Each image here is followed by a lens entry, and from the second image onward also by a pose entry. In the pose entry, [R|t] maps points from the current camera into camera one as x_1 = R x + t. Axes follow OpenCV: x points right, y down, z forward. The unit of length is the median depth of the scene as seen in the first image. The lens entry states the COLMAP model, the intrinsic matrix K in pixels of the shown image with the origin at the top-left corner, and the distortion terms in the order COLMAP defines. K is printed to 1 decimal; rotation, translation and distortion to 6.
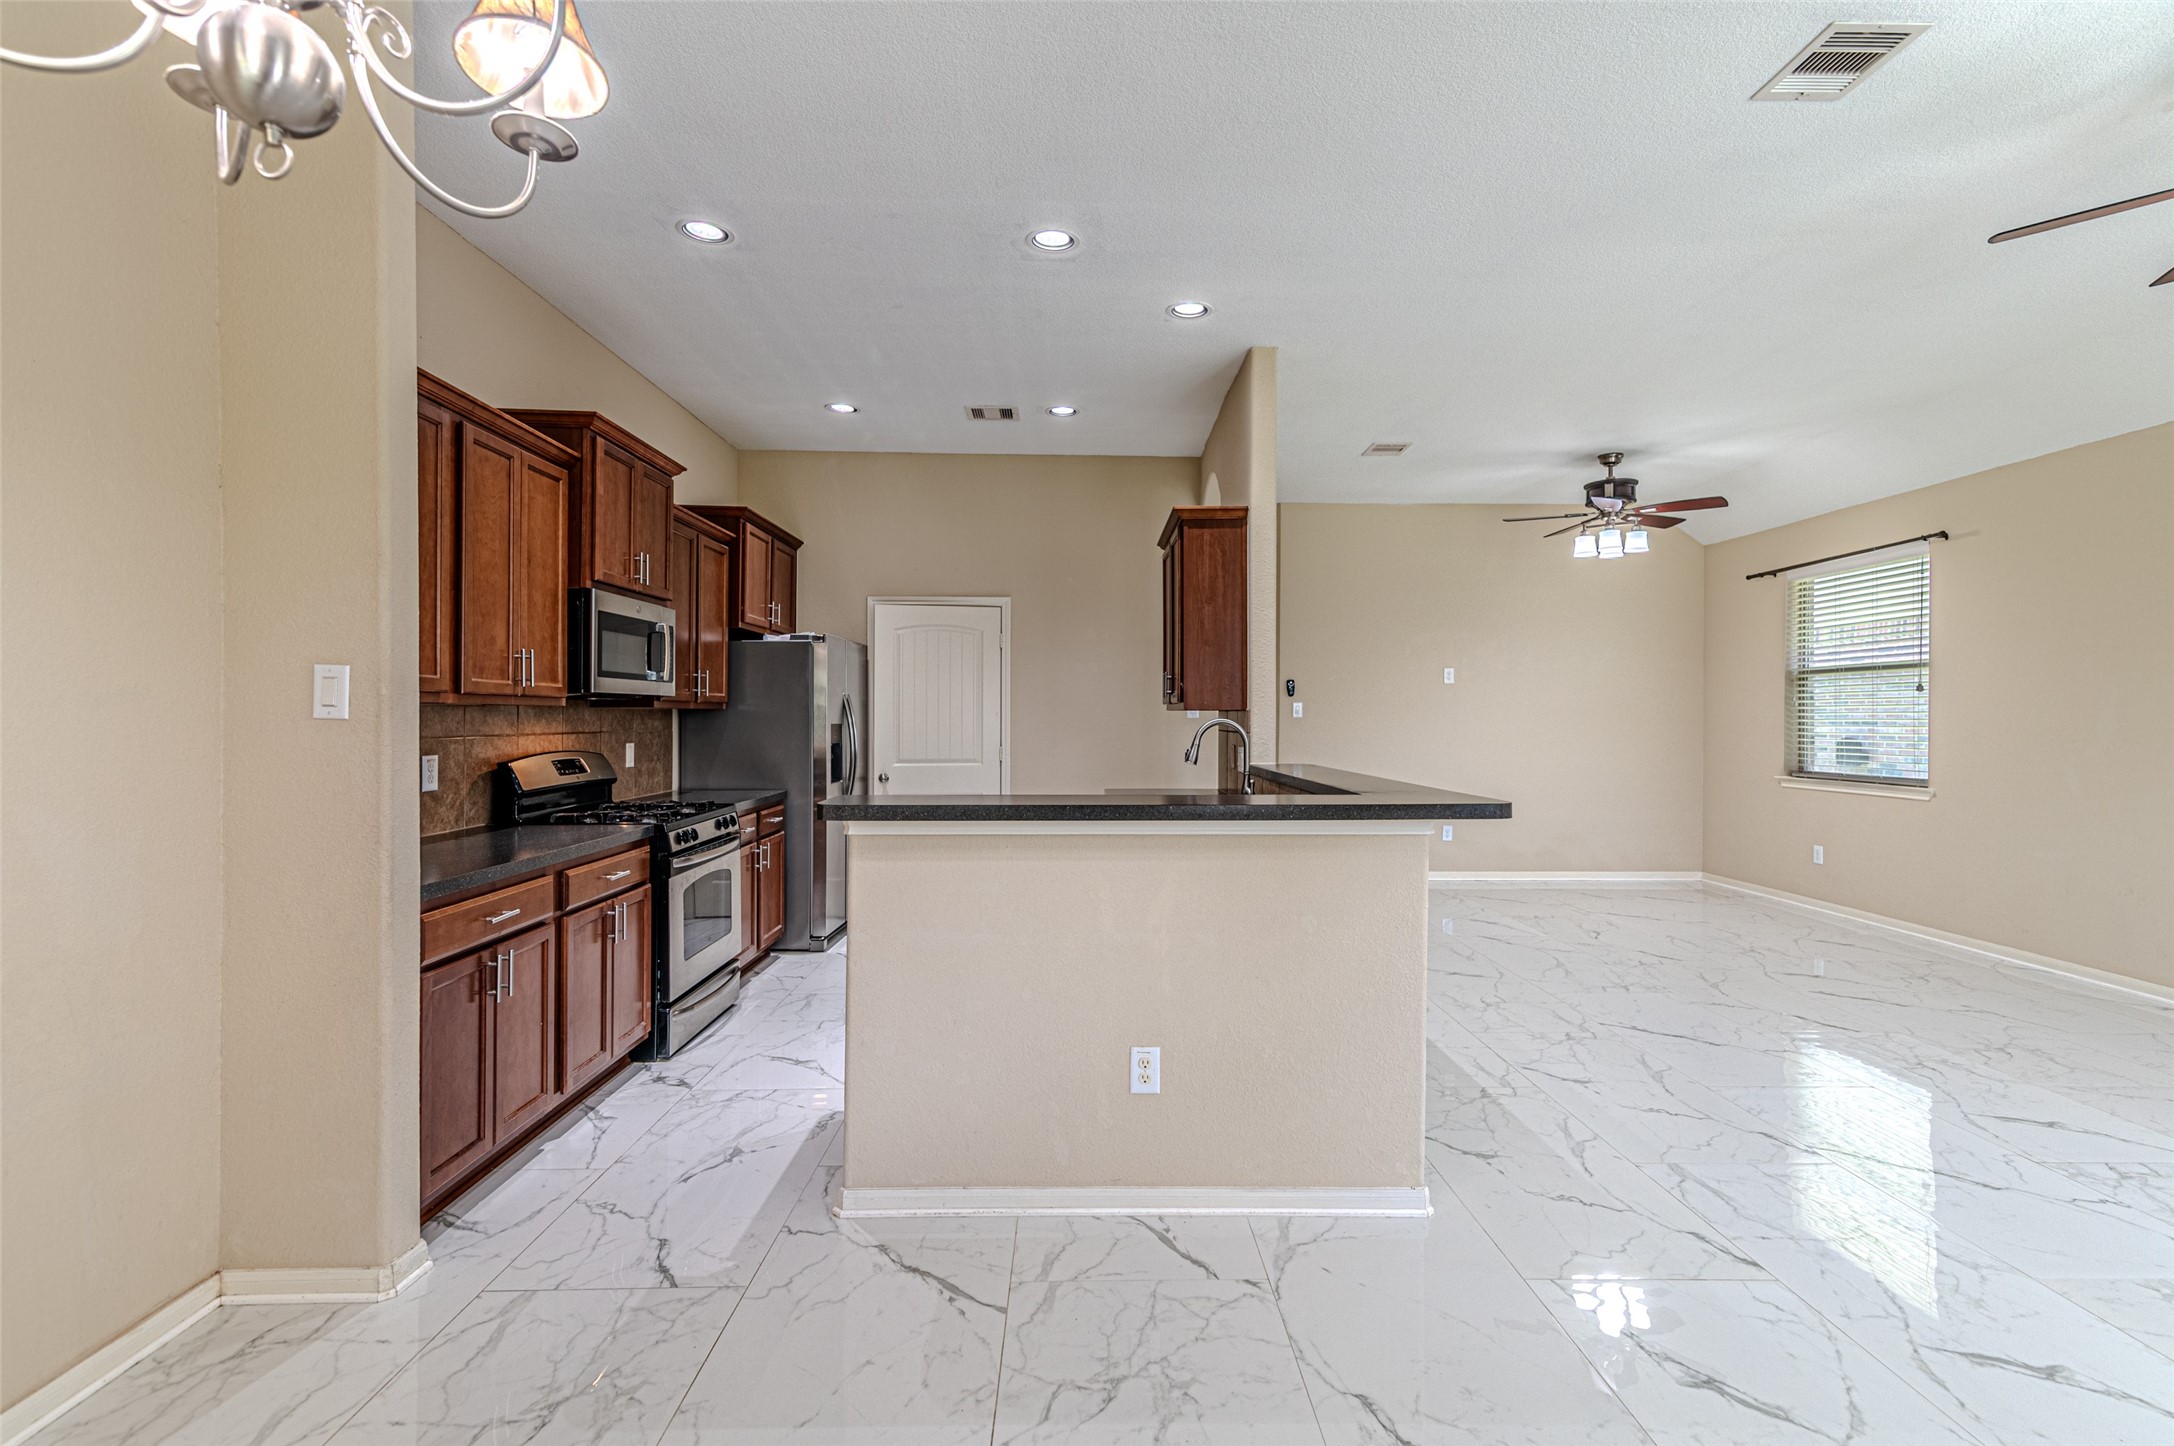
lens RADIAL K [[990.5, 0, 1088.6], [0, 990.5, 709.5], [0, 0, 1]] dist [0.016577, -0.001228]
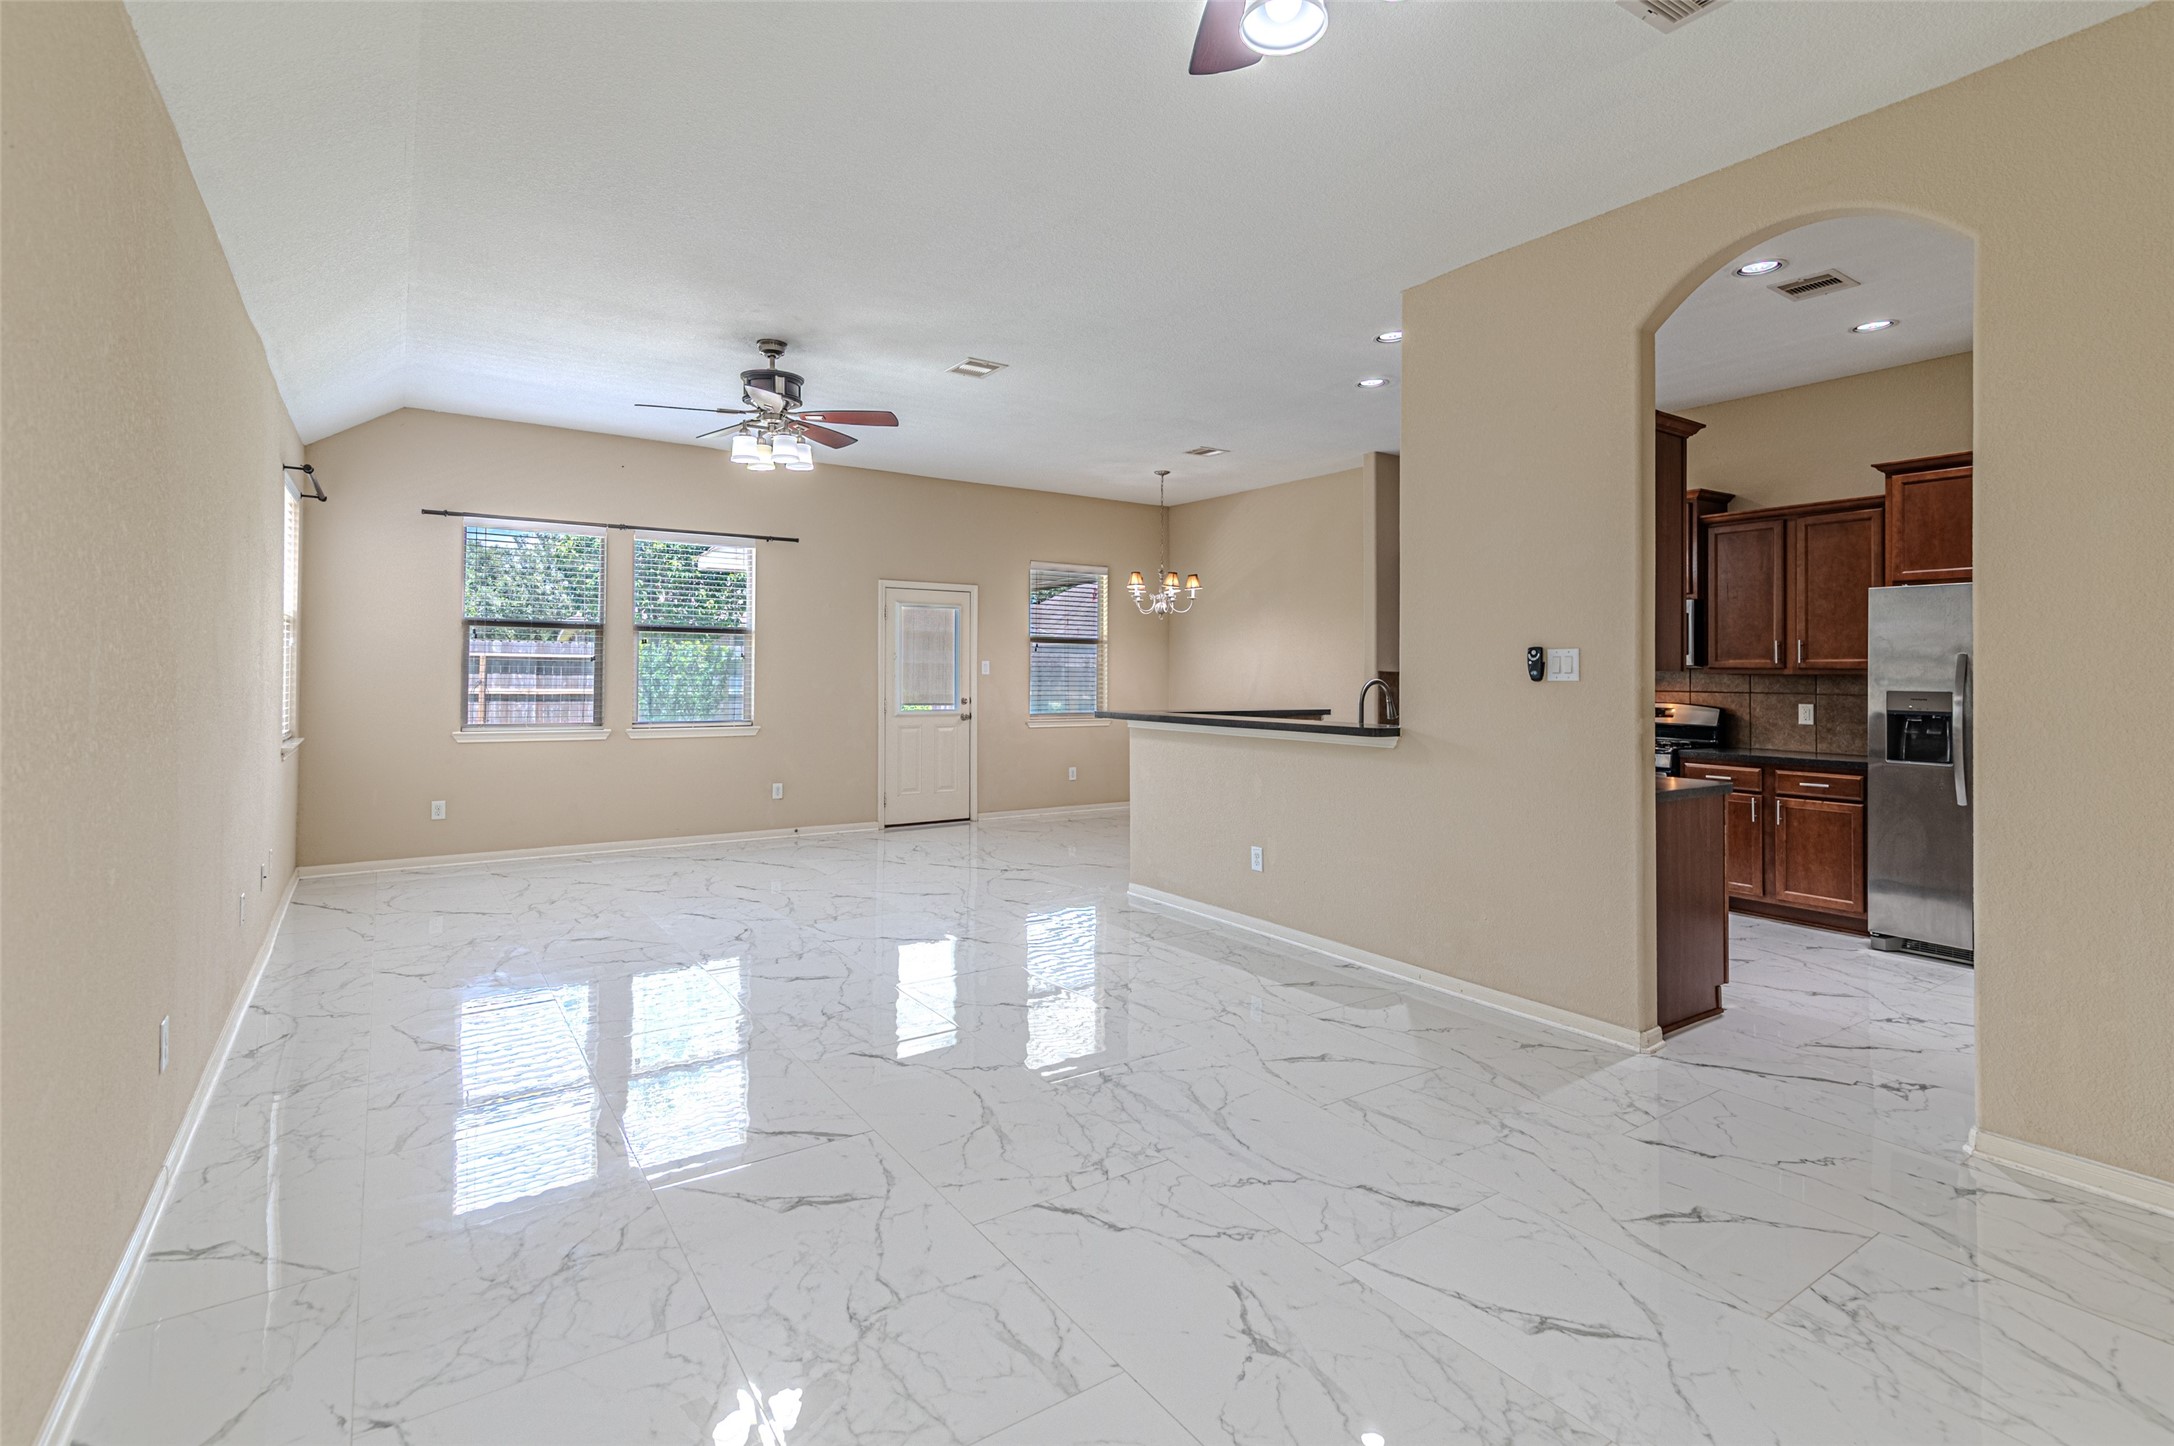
lens RADIAL K [[990.5, 0, 1080.5], [0, 990.5, 664.4], [0, 0, 1]] dist [0.016577, -0.001228]
pose [[-0.830773, -0.013973, -0.556436, 1.158581], [-0.005082, 0.999834, -0.017519, 0.014973], [0.556588, -0.011727, -0.830706, 1.921258]]
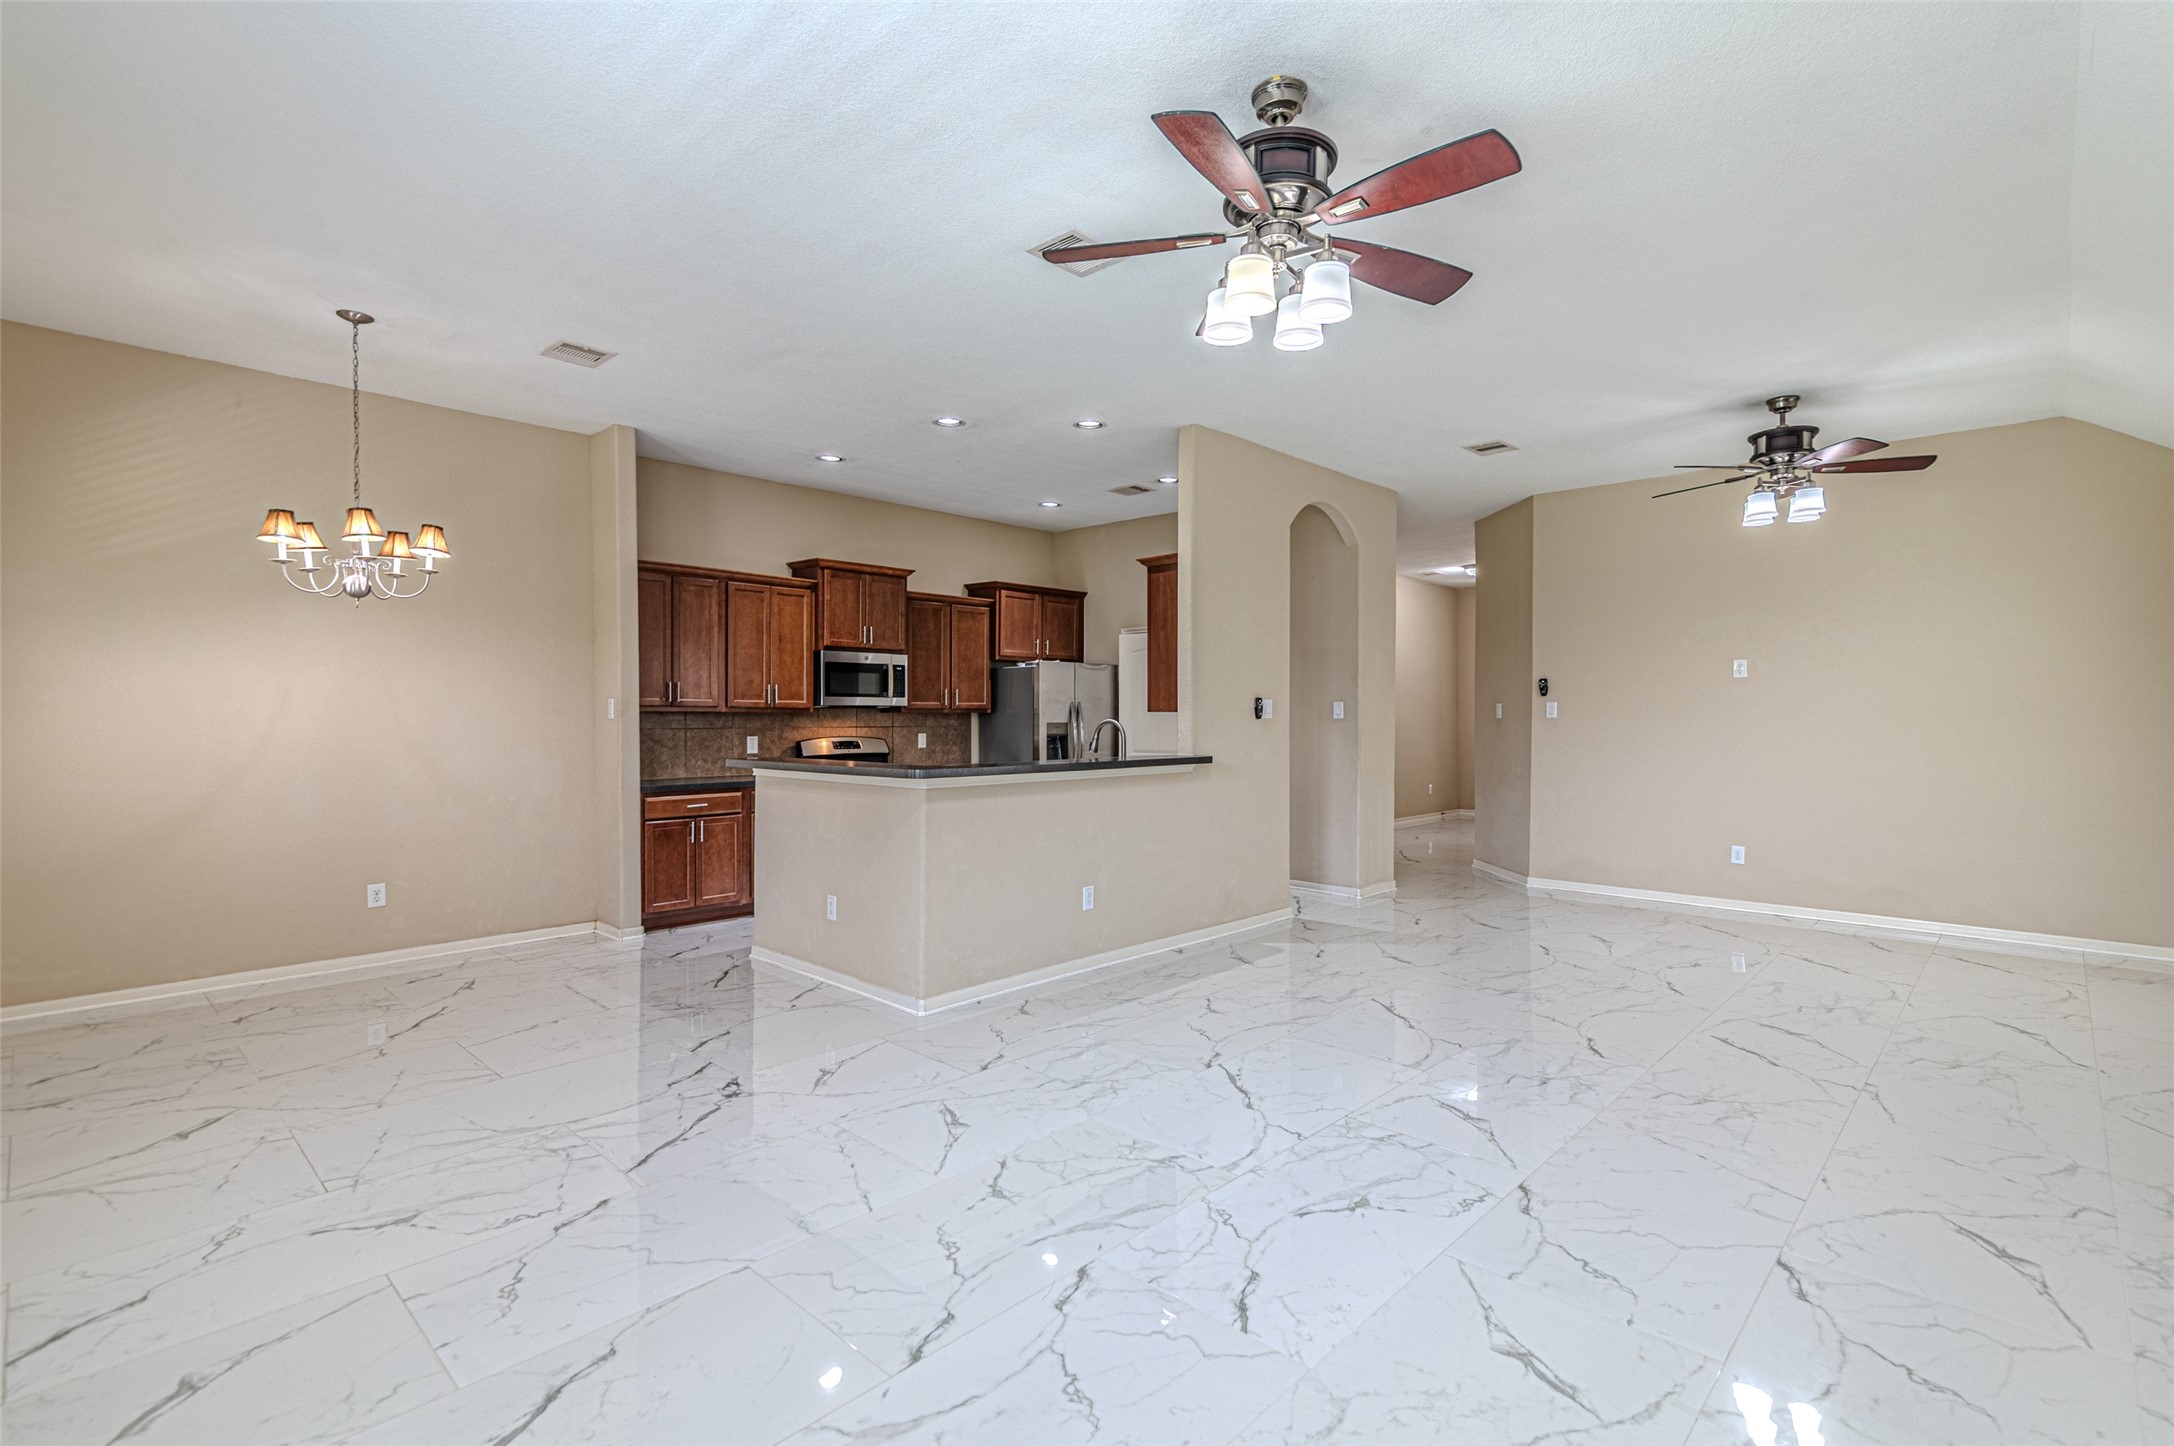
lens RADIAL K [[990.5, 0, 1086.6], [0, 990.5, 716.1], [0, 0, 1]] dist [0.016577, -0.001228]
pose [[0.709954, -0.001323, -0.704246, 1.166302], [0.006502, 0.999968, 0.004677, -0.001895], [0.704218, -0.007900, 0.709940, 0.011380]]
